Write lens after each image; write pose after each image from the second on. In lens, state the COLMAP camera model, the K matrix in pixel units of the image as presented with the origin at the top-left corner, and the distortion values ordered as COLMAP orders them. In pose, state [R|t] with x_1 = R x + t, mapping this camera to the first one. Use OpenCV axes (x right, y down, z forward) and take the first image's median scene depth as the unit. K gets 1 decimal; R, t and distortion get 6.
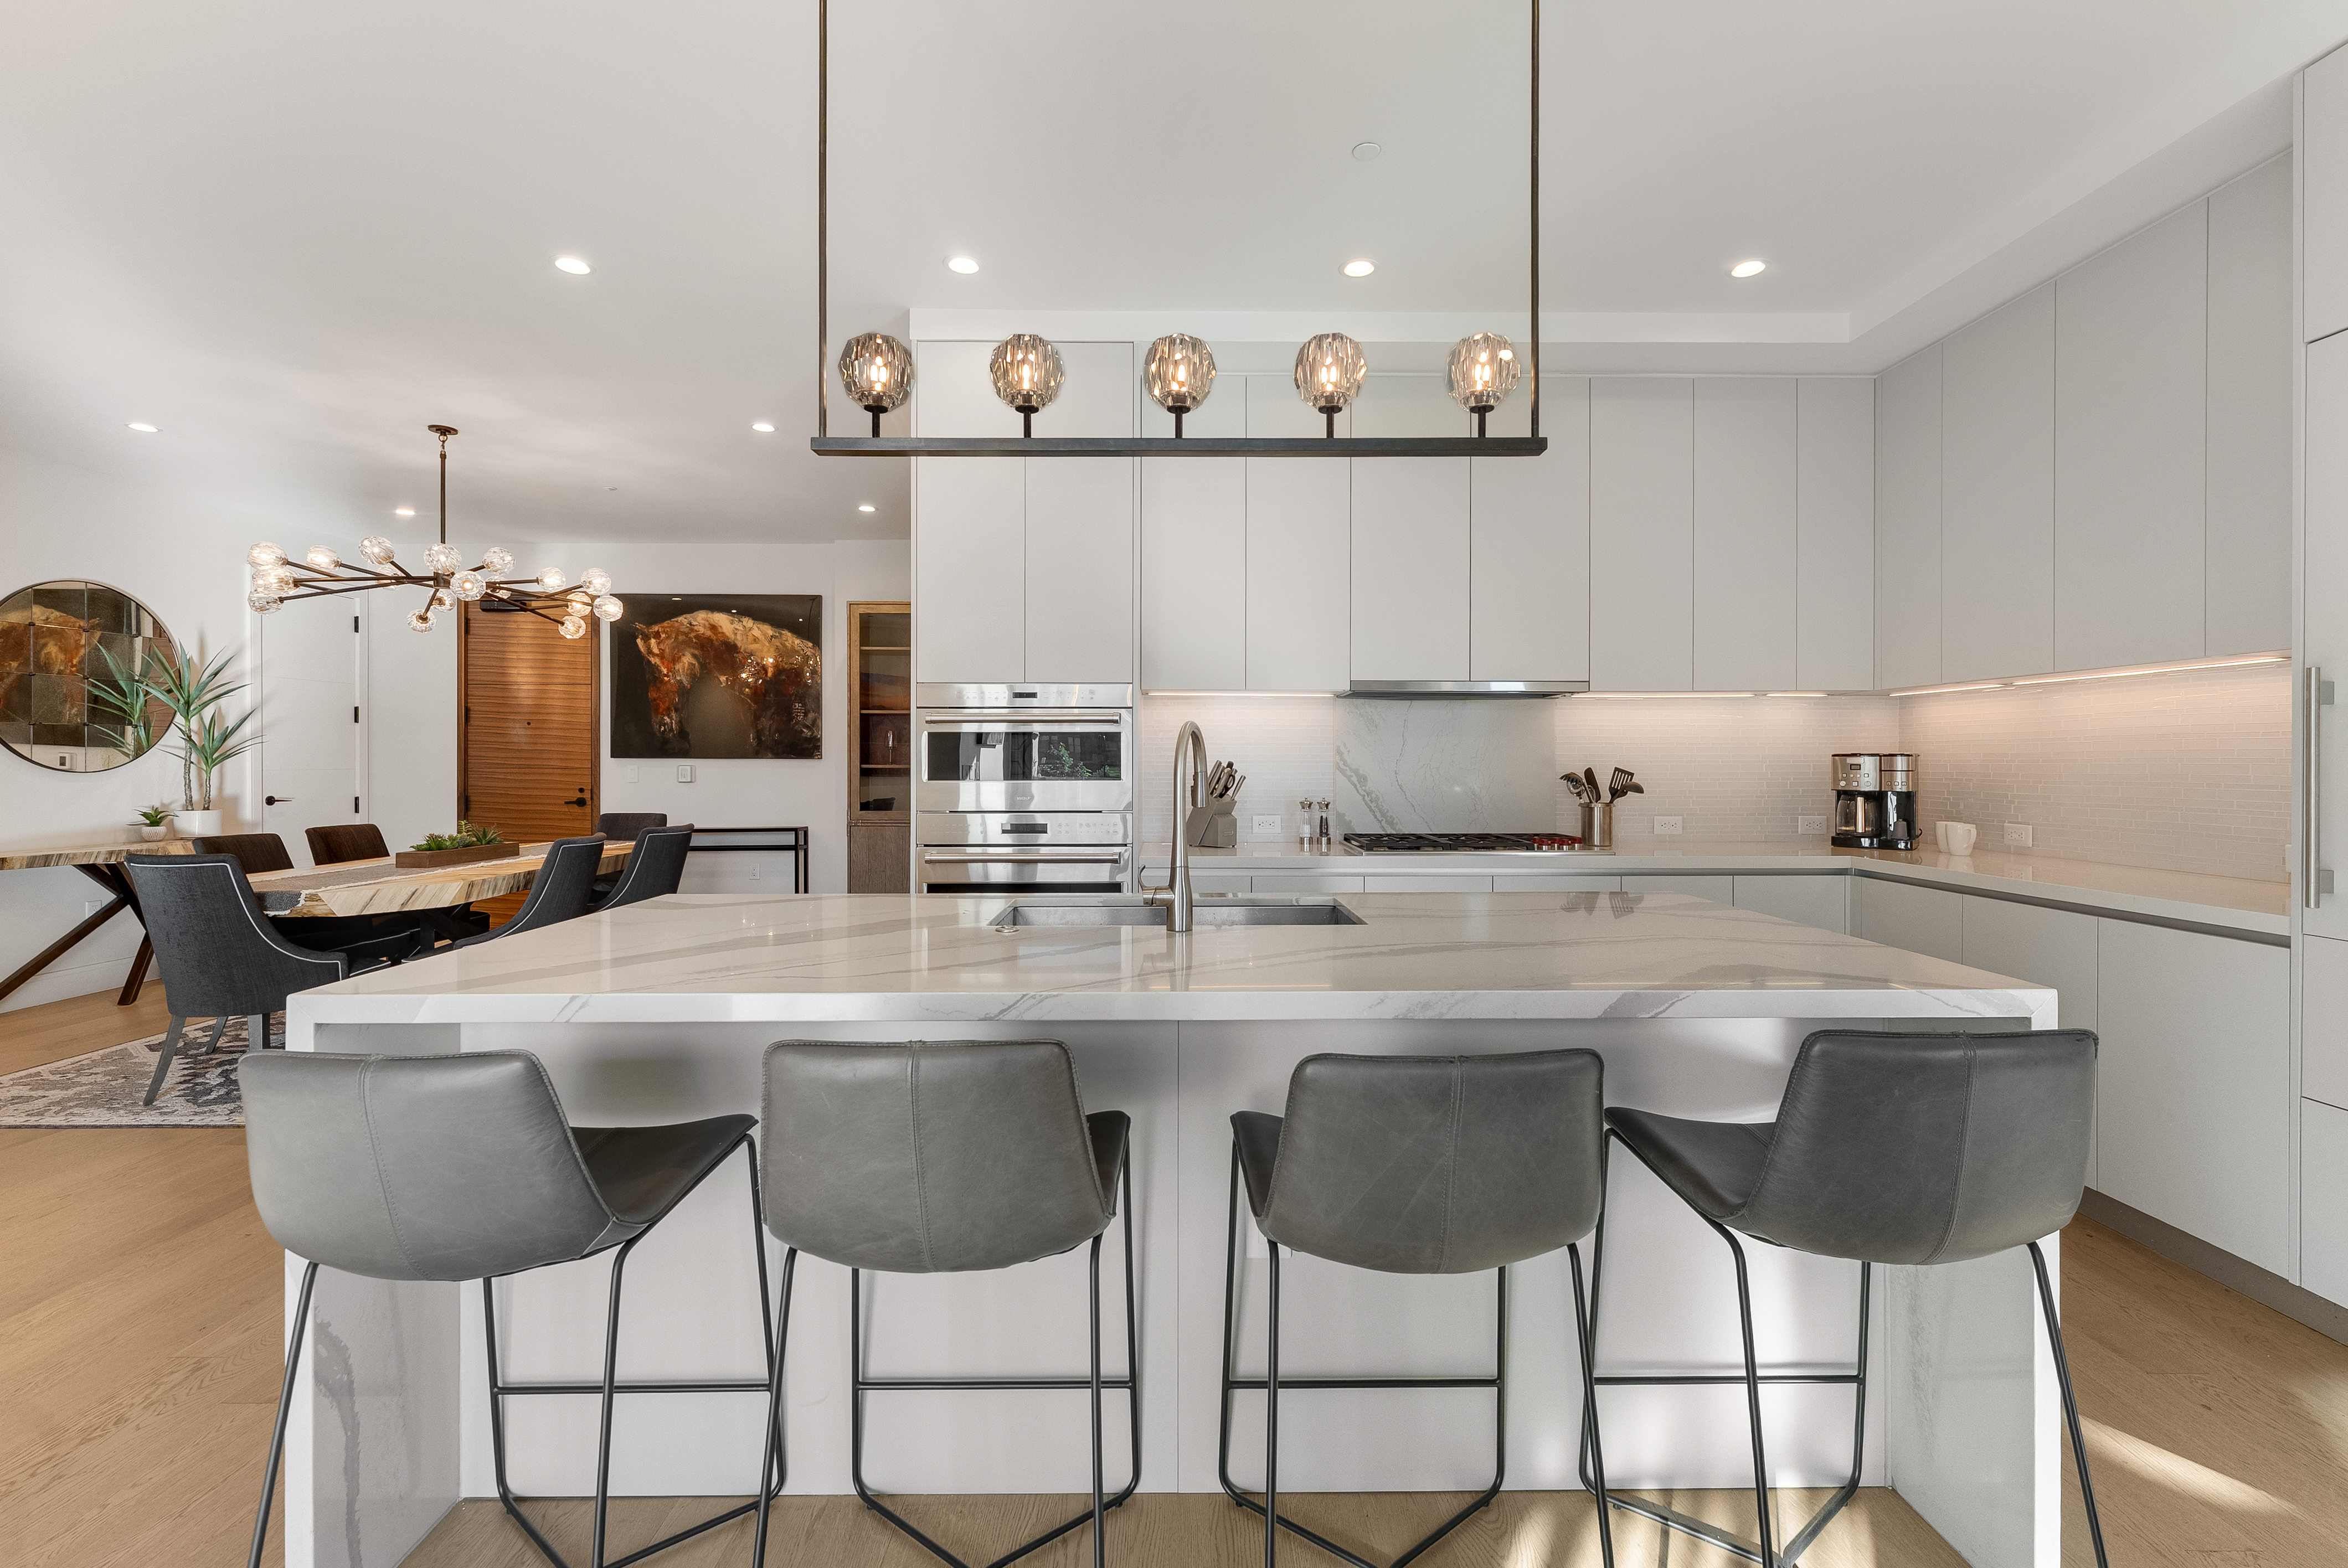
lens RADIAL K [[995.5, 0, 1178.8], [0, 995.5, 754.5], [0, 0, 1]] dist [0.001092, 0.000028]
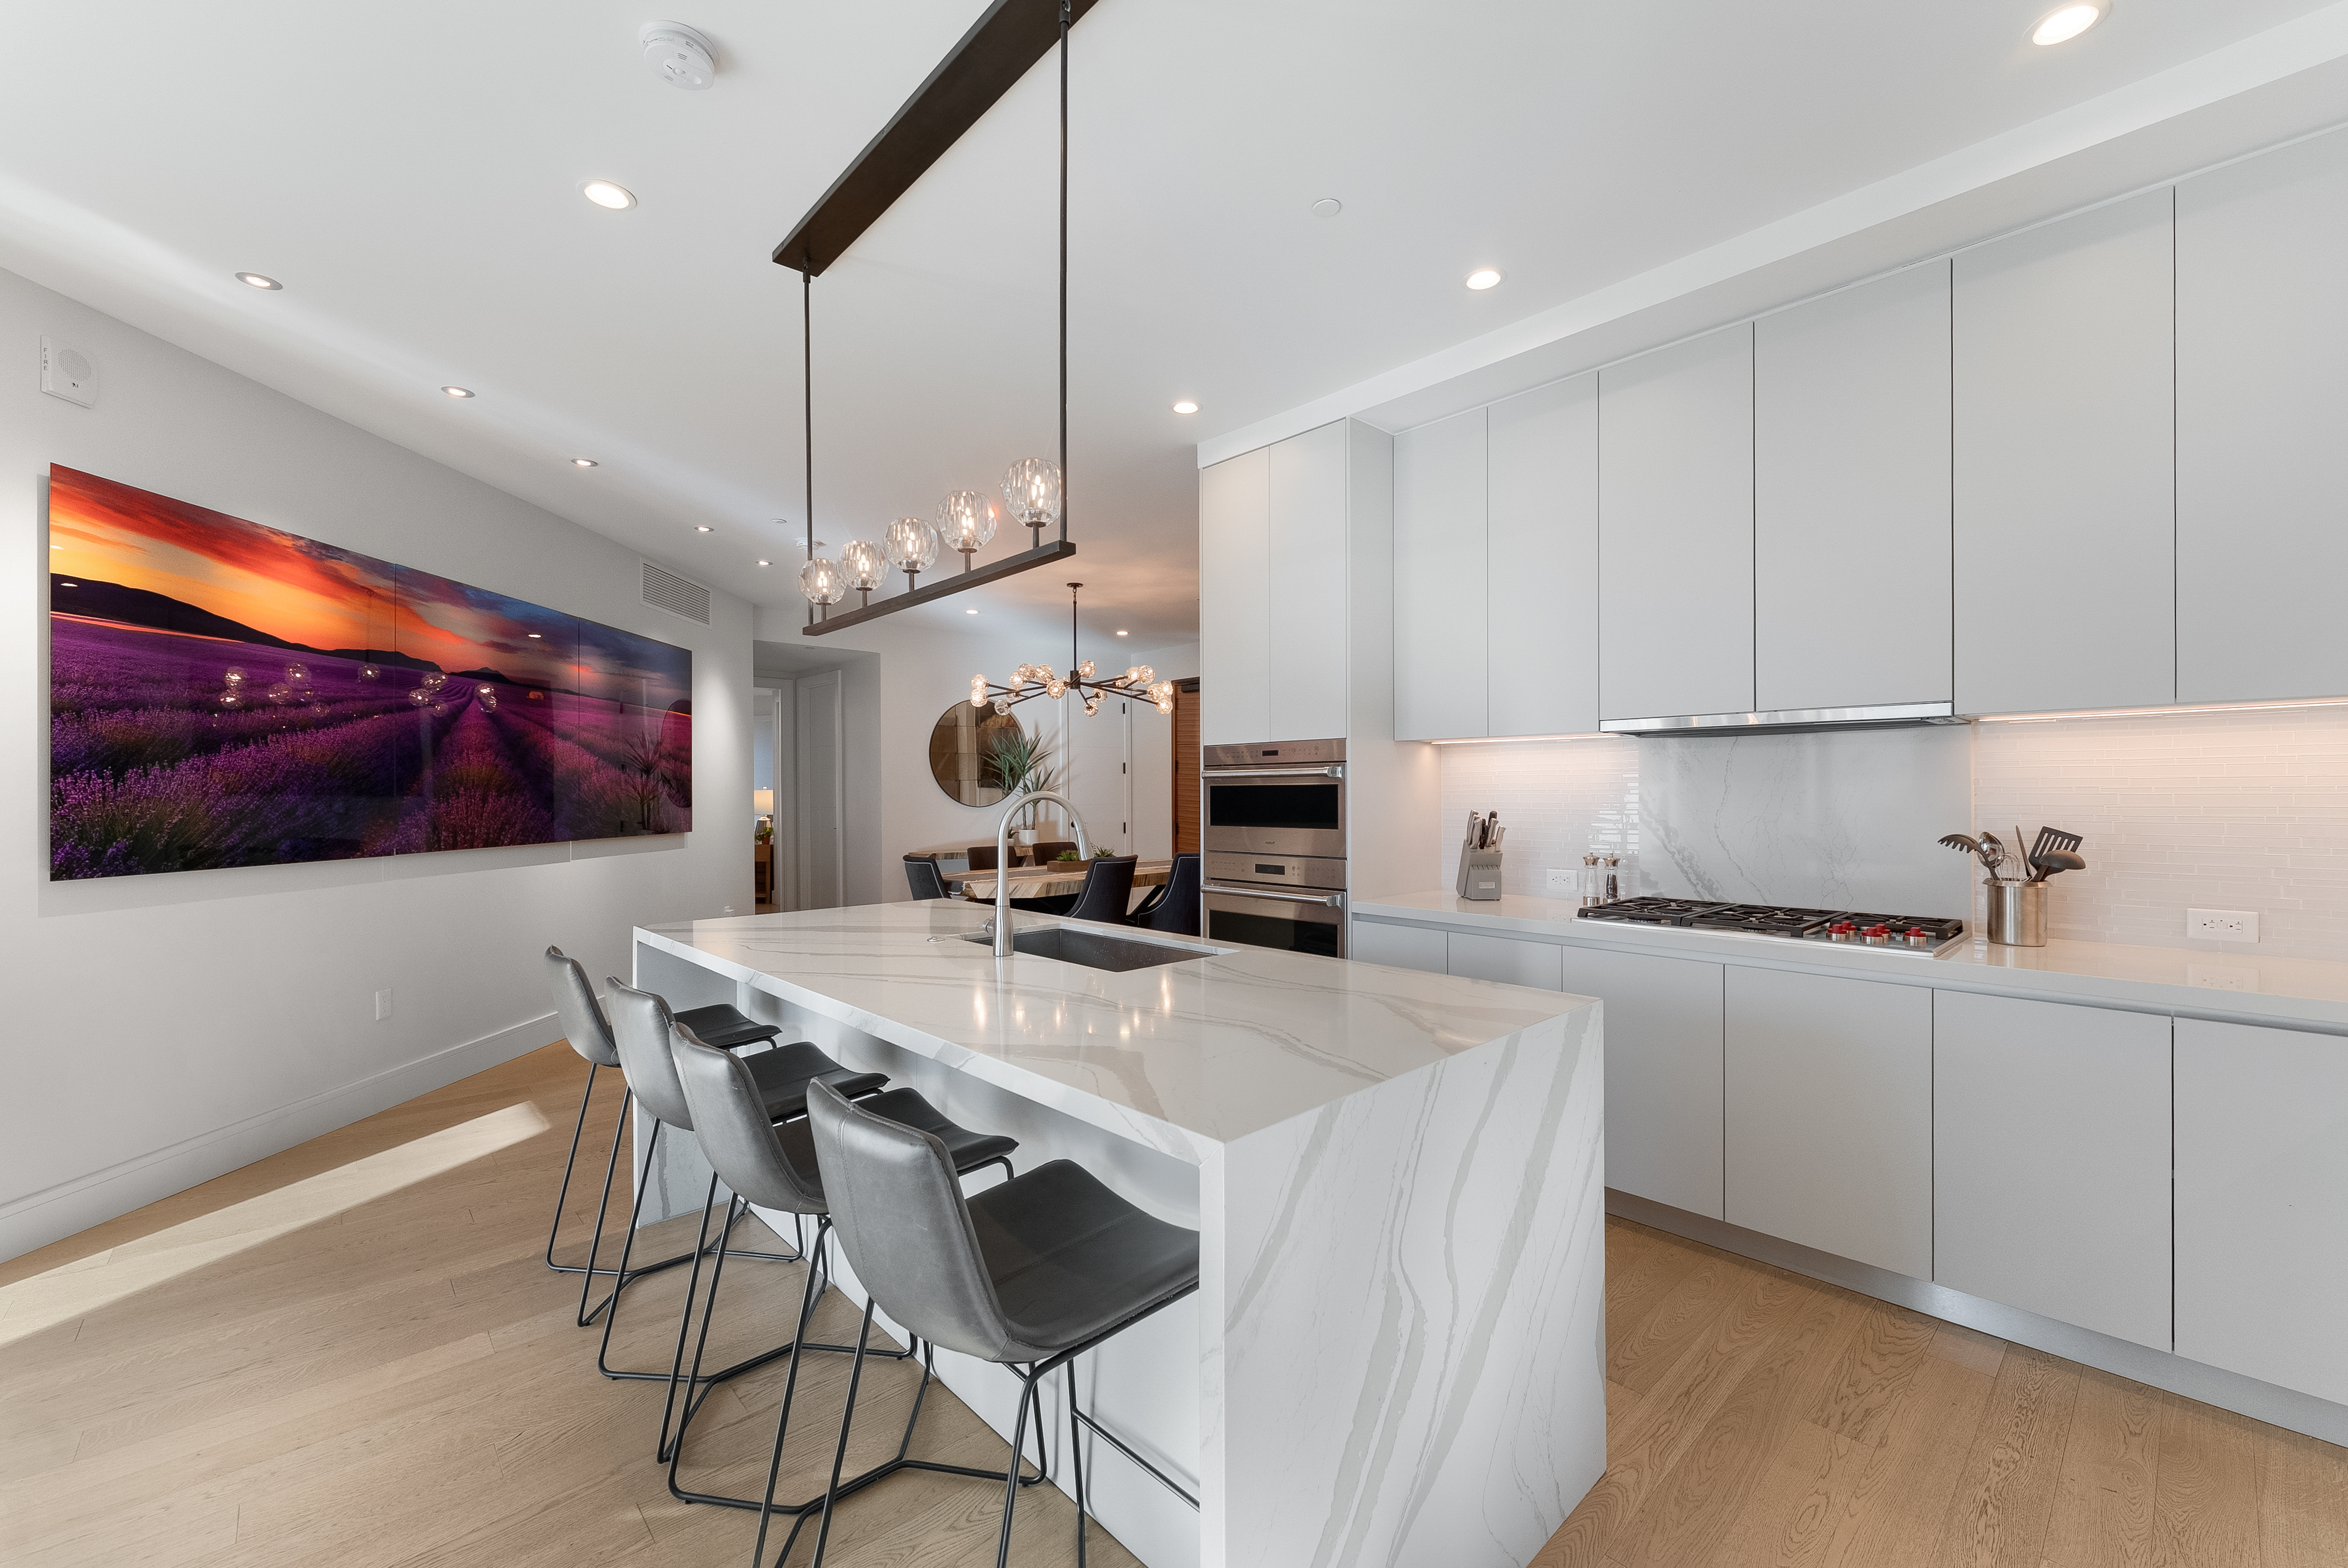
lens RADIAL K [[948.2, 0, 1183.0], [0, 948.2, 790.0], [0, 0, 1]] dist [0.001821, -0.000114]
pose [[0.676904, -0.004257, -0.736059, 0.292205], [0.010132, 0.999942, 0.003534, -0.011027], [0.736001, -0.009849, 0.676908, 0.092360]]
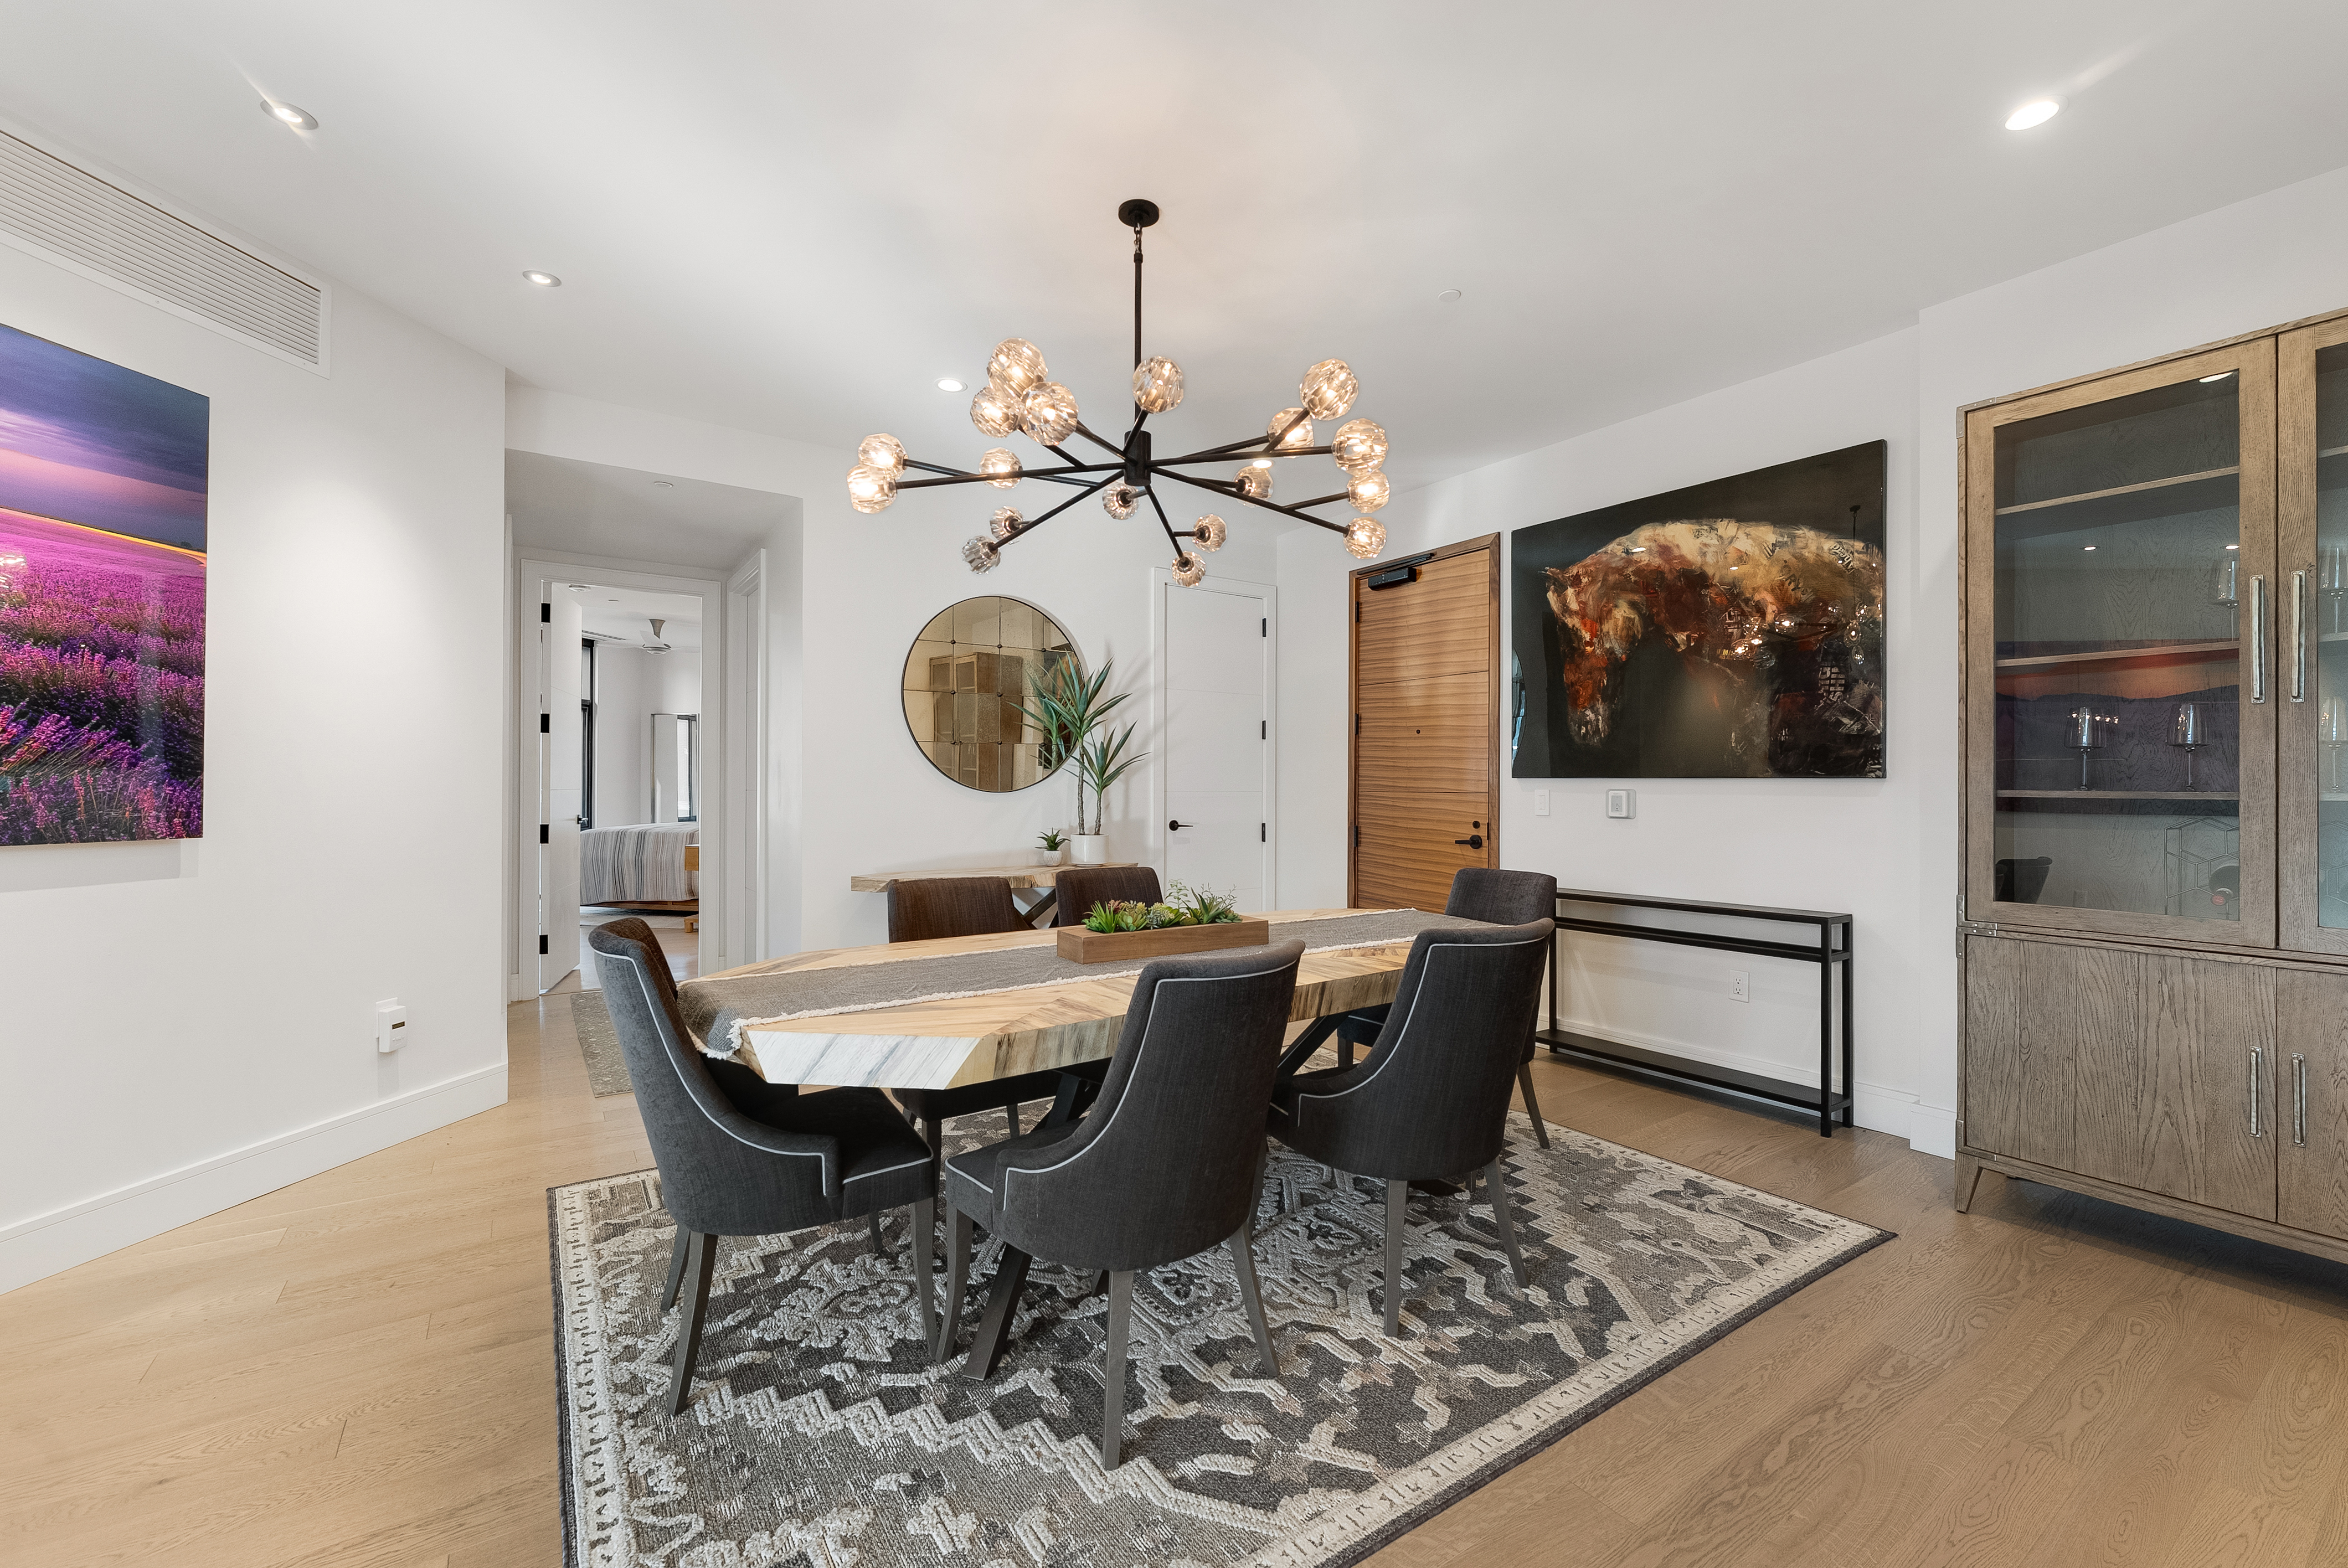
lens RADIAL K [[948.2, 0, 1183.0], [0, 948.2, 790.0], [0, 0, 1]] dist [0.001821, -0.000114]
pose [[0.561756, 0.005635, -0.827284, -0.173220], [0.001494, 0.999968, 0.007826, 0.006287], [0.827301, -0.005632, 0.561730, 0.470917]]
